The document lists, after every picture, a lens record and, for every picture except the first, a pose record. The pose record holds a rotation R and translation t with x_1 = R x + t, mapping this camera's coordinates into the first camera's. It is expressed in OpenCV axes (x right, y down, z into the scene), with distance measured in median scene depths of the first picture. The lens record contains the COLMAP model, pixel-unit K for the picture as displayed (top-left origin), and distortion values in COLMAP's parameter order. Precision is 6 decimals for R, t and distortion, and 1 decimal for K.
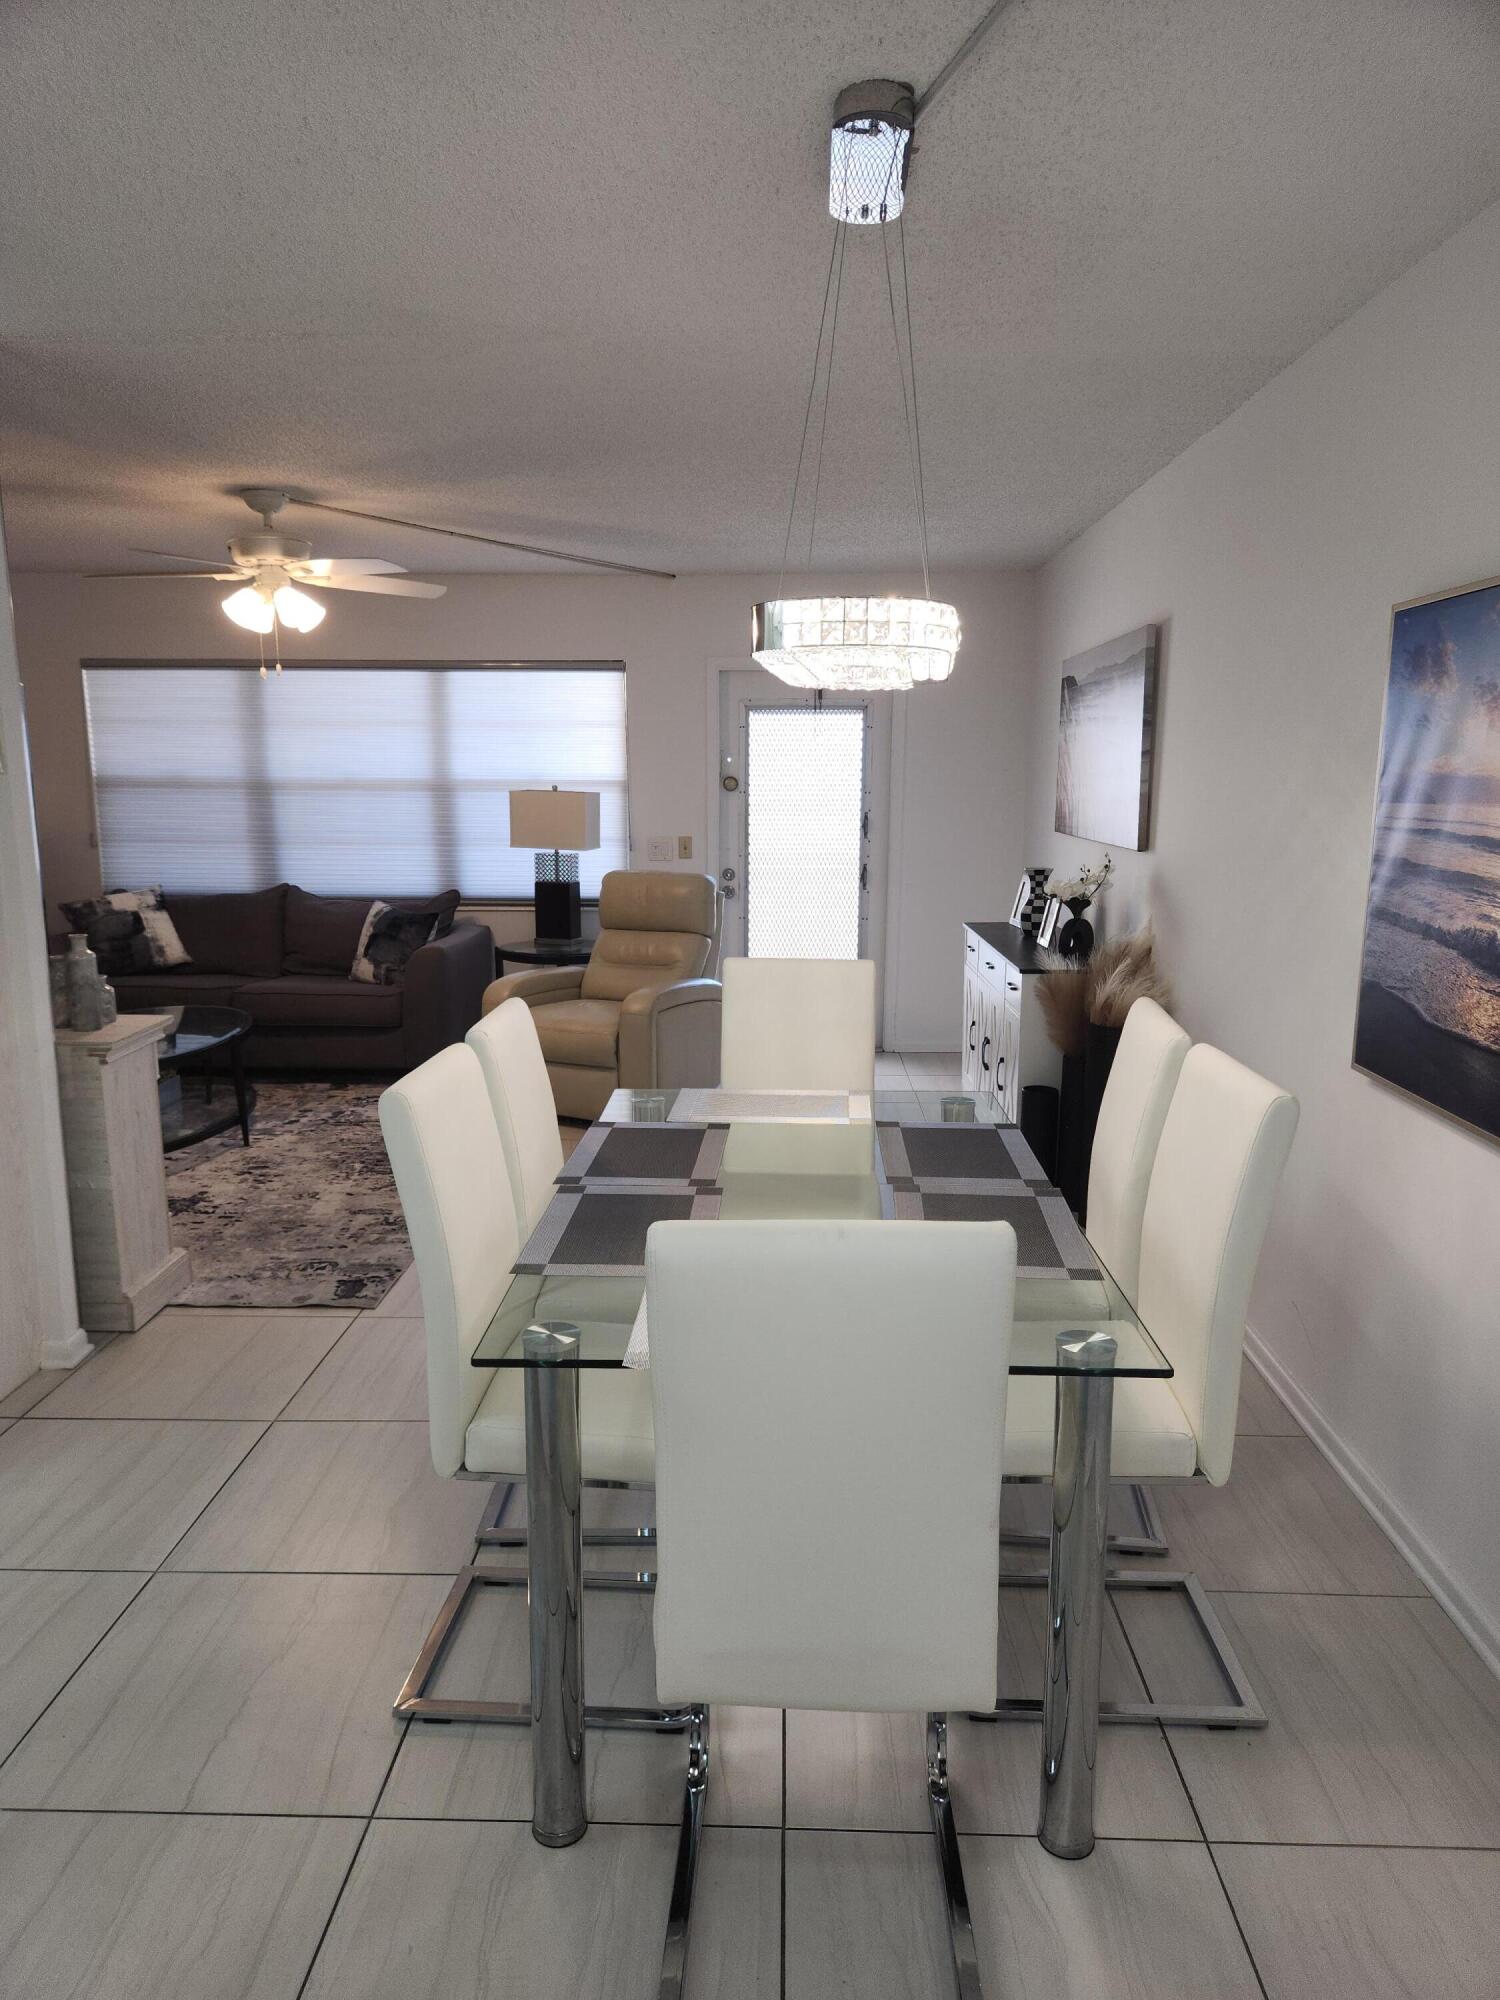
lens RADIAL K [[1337.8, 0, 756.5], [0, 1337.8, 1003.3], [0, 0, 1]] dist [0.026418, -0.009052]
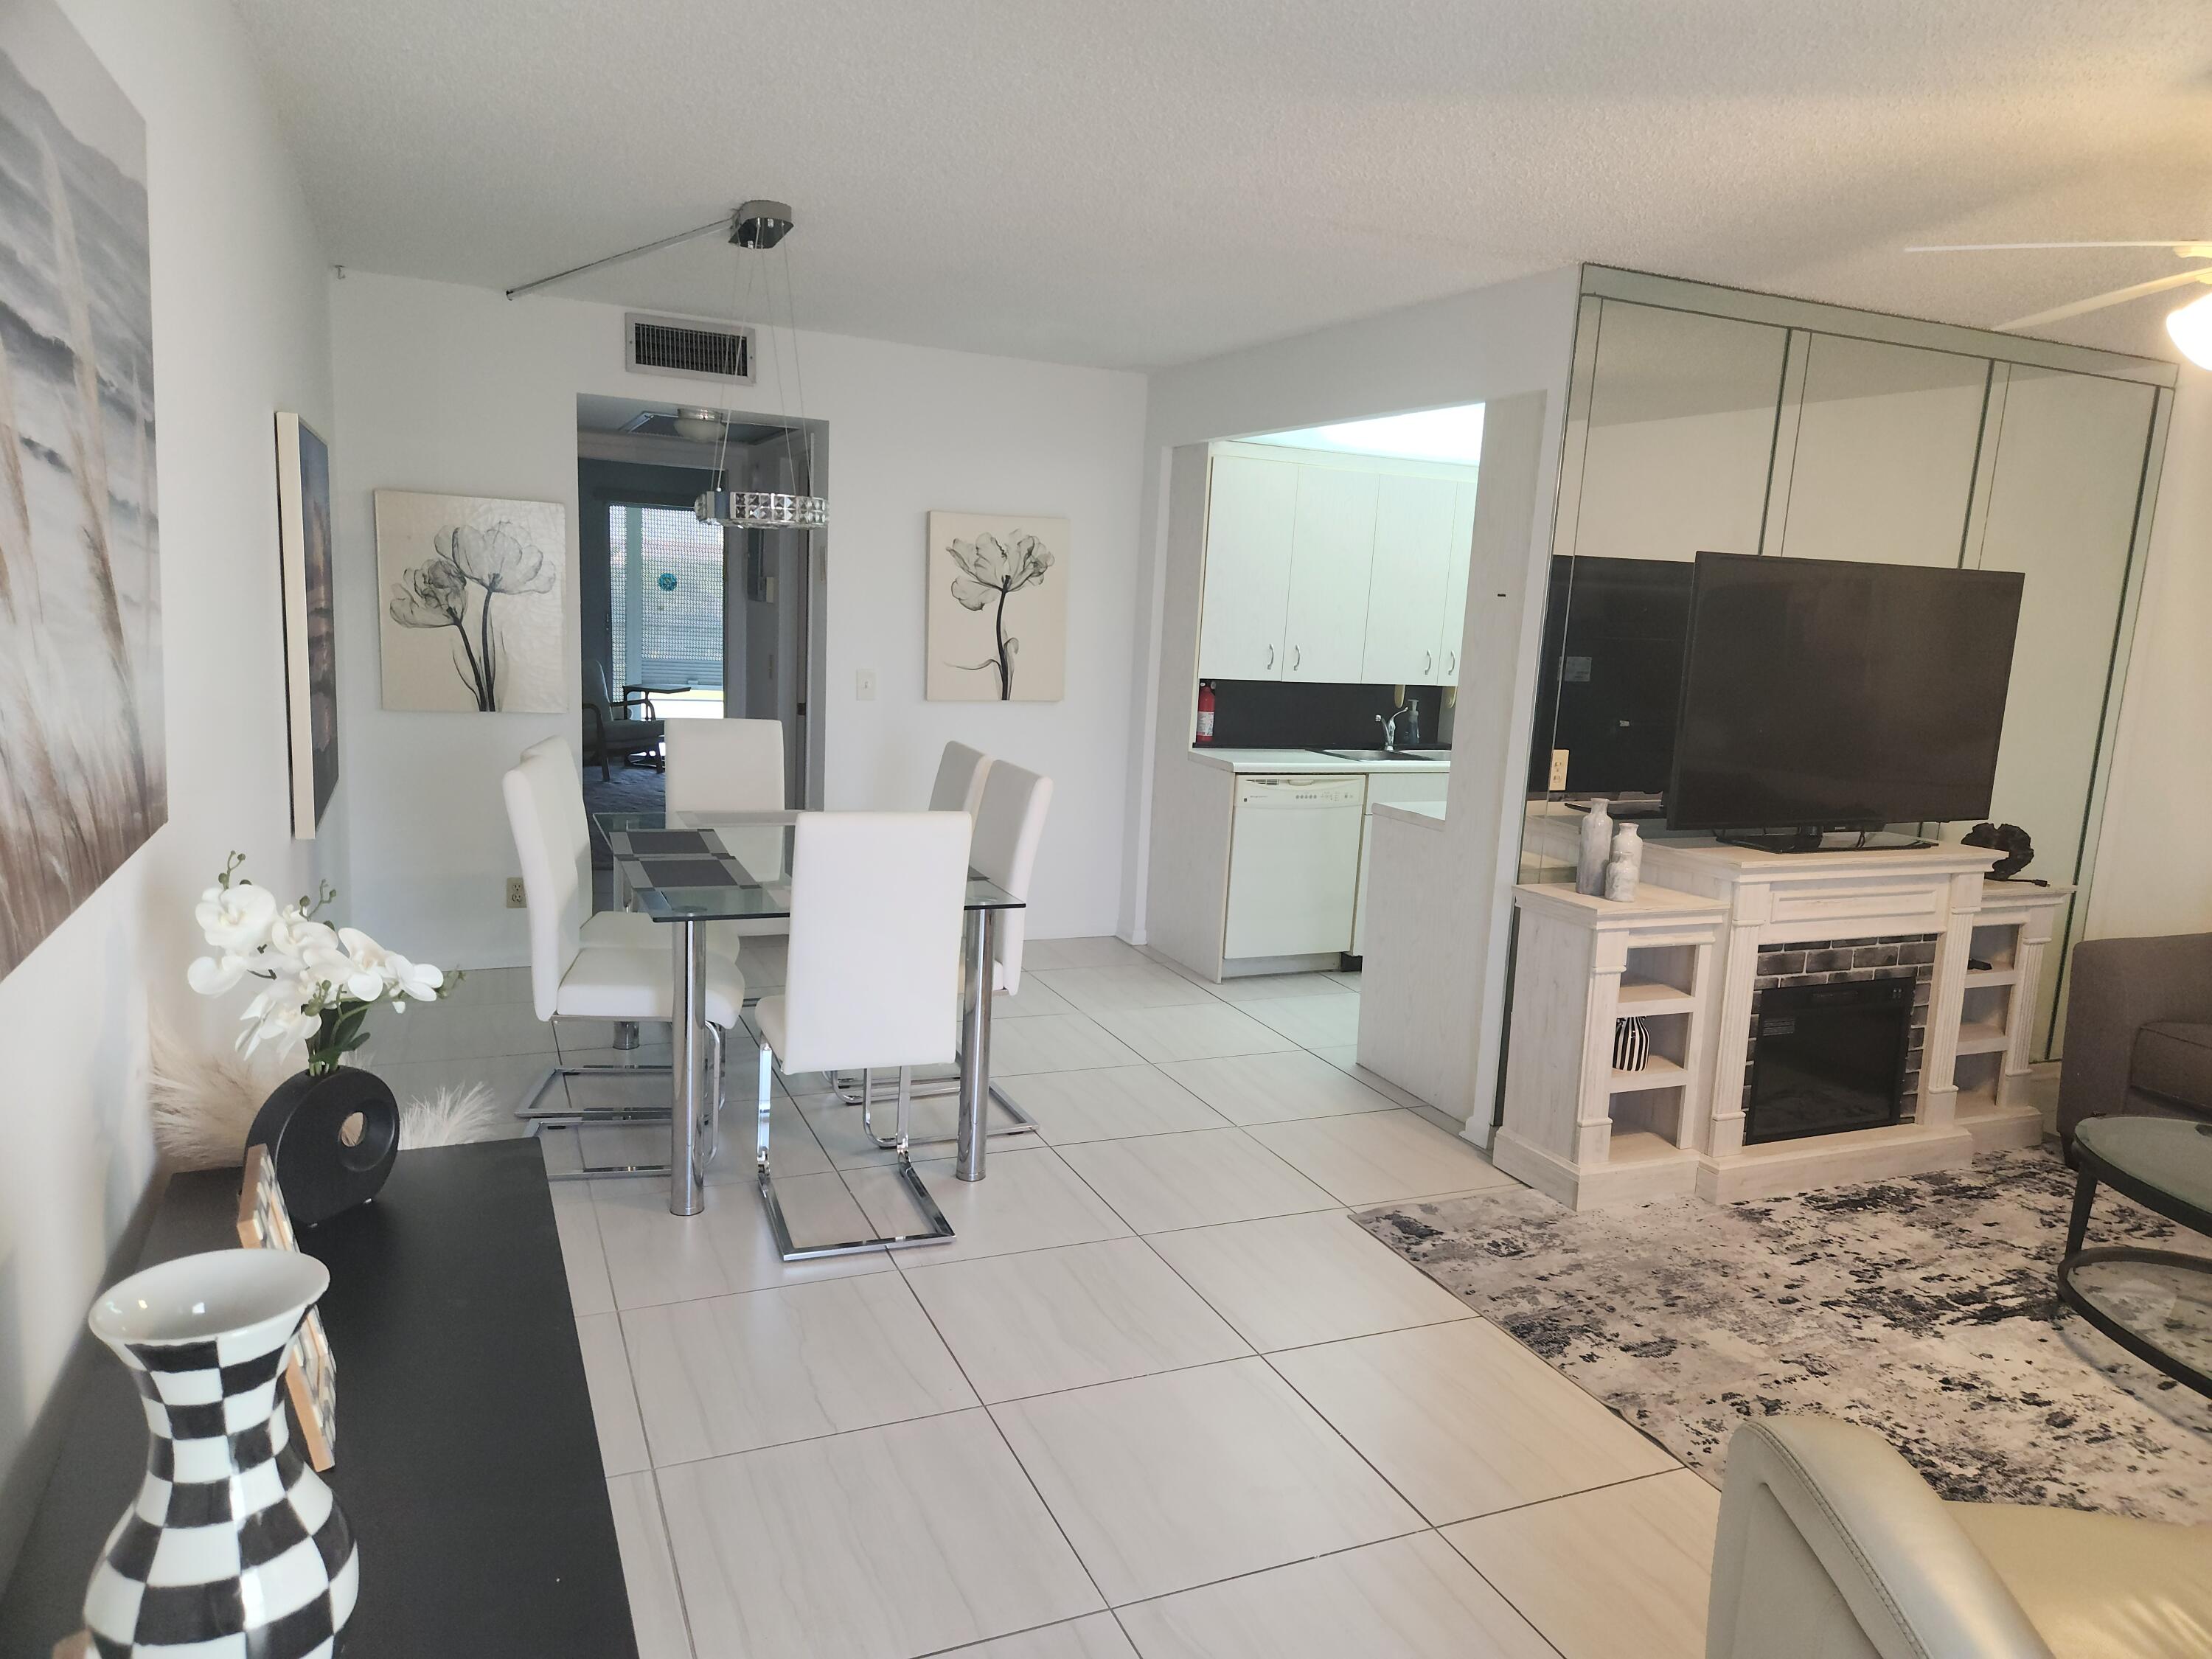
lens RADIAL K [[1479.6, 0, 1116.0], [0, 1479.6, 831.4], [0, 0, 1]] dist [0.026418, -0.009052]
pose [[-0.904185, 0.019970, -0.426674, 0.205567], [-0.125024, 0.942786, 0.309070, -0.225701], [0.408435, 0.332801, -0.849956, 1.238850]]
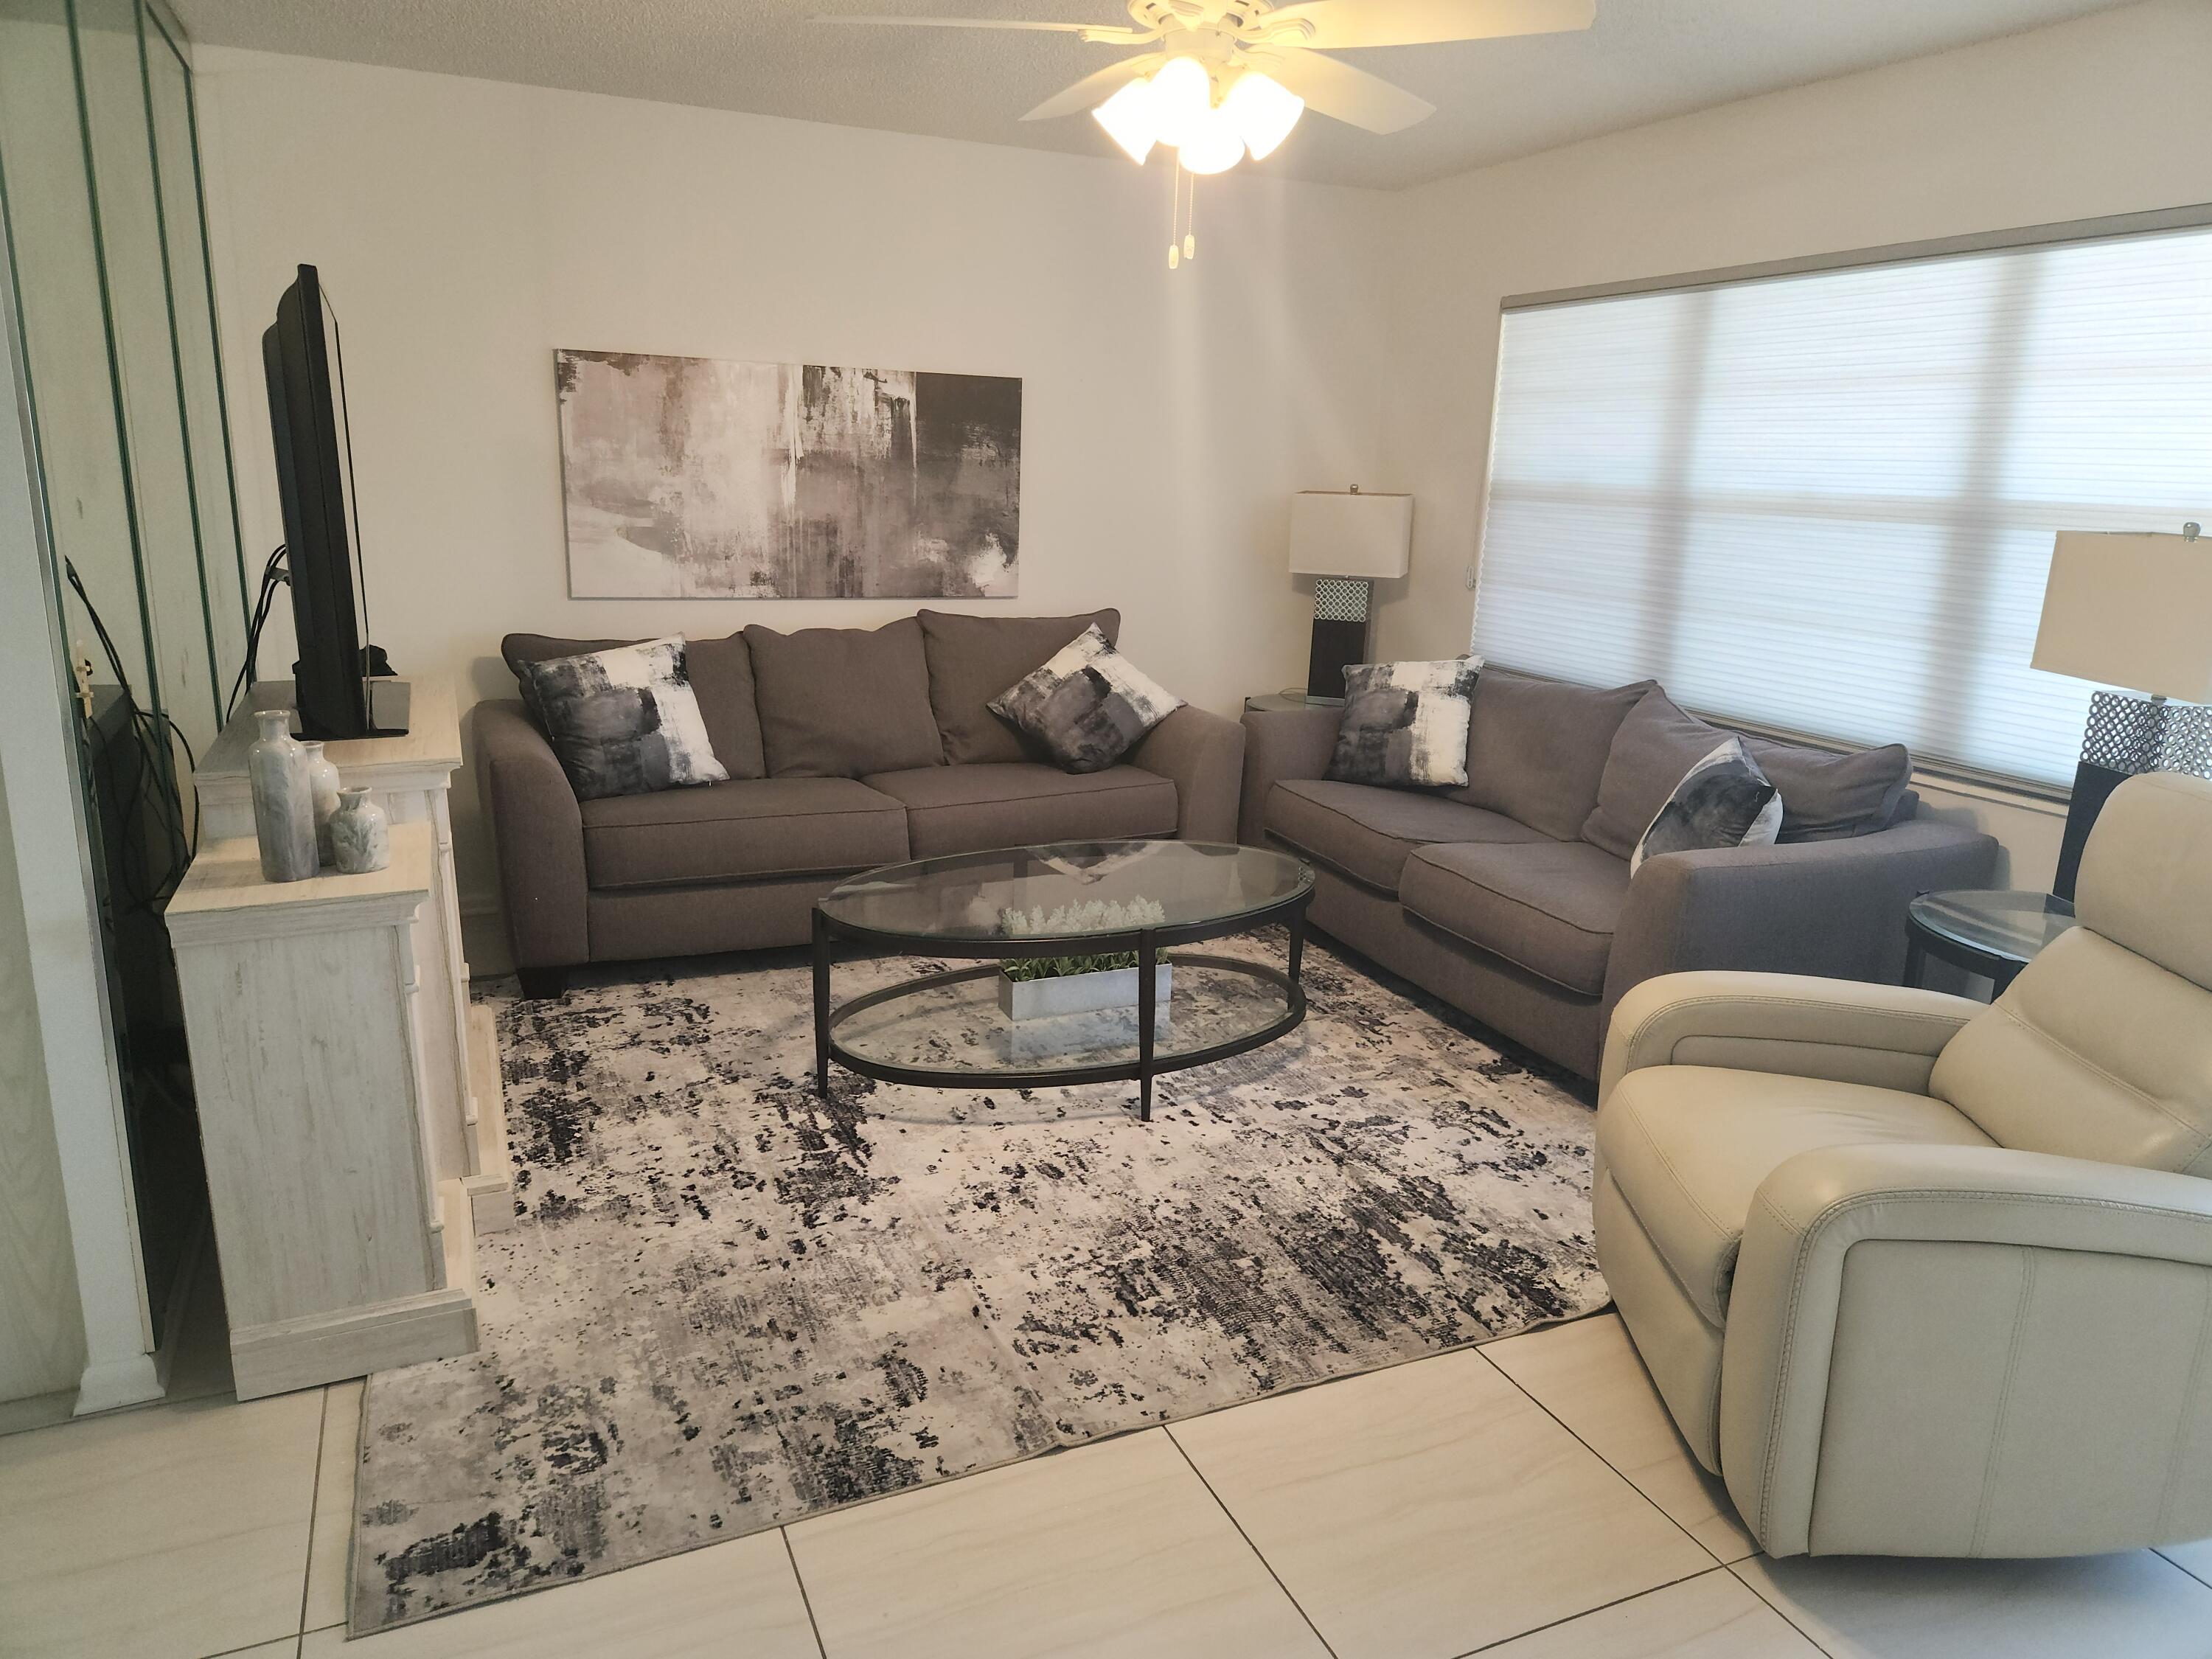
lens RADIAL K [[1479.6, 0, 1108.6], [0, 1479.6, 832.9], [0, 0, 1]] dist [0.026418, -0.009052]
pose [[0.426871, 0.229184, -0.874789, 0.145331], [-0.183208, 0.969210, 0.164521, -0.118417], [0.885559, 0.090039, 0.455716, 0.707509]]
